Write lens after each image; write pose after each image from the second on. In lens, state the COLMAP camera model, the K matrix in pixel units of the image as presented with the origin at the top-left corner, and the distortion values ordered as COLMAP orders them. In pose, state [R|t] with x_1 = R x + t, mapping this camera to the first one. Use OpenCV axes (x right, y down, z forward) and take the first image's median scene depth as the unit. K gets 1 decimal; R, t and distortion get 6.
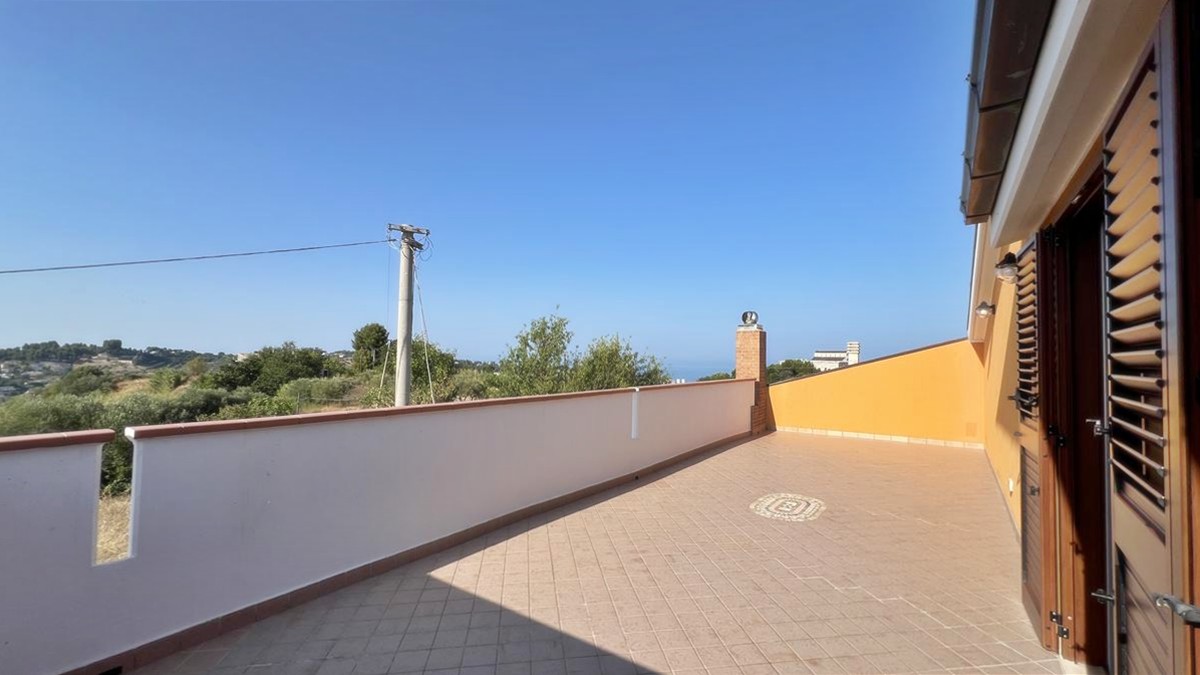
lens RADIAL K [[488.8, 0, 600.0], [0, 488.8, 337.5], [0, 0, 1]] dist [0.000329, 0.000060]
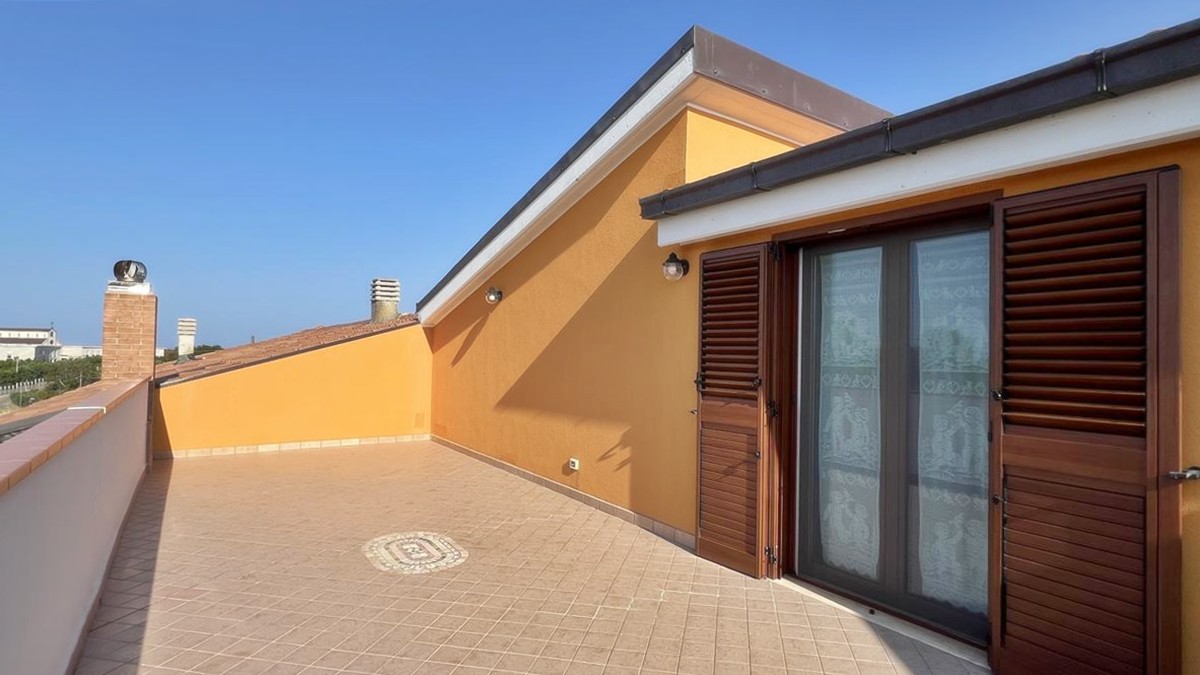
lens RADIAL K [[613.4, 0, 618.1], [0, 613.4, 341.6], [0, 0, 1]] dist [-0.003014, -0.000292]
pose [[0.340019, 0.011114, 0.940353, -0.356970], [-0.051064, 0.998673, 0.006660, 0.017191], [-0.939031, -0.050283, 0.340136, 0.423819]]
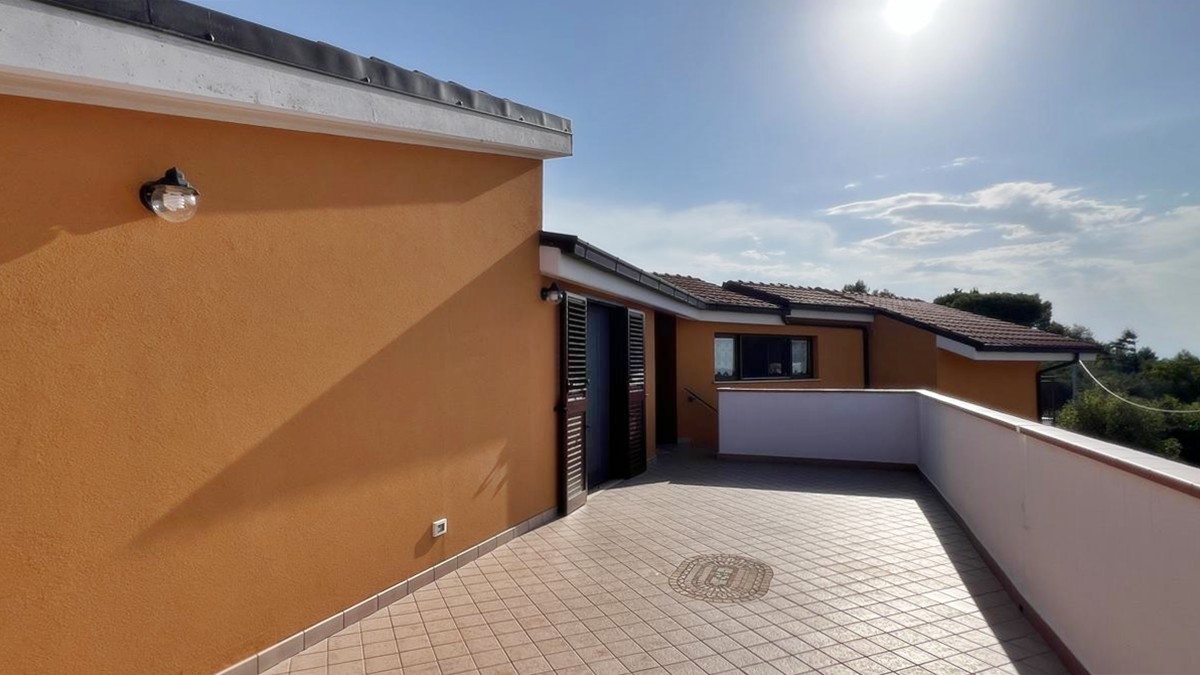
lens RADIAL K [[613.4, 0, 618.1], [0, 613.4, 341.6], [0, 0, 1]] dist [-0.003014, -0.000292]
pose [[-0.961972, -0.032916, -0.271157, 0.759547], [-0.012789, 0.997052, -0.075662, 0.081874], [0.272848, -0.069317, -0.959557, 1.785955]]
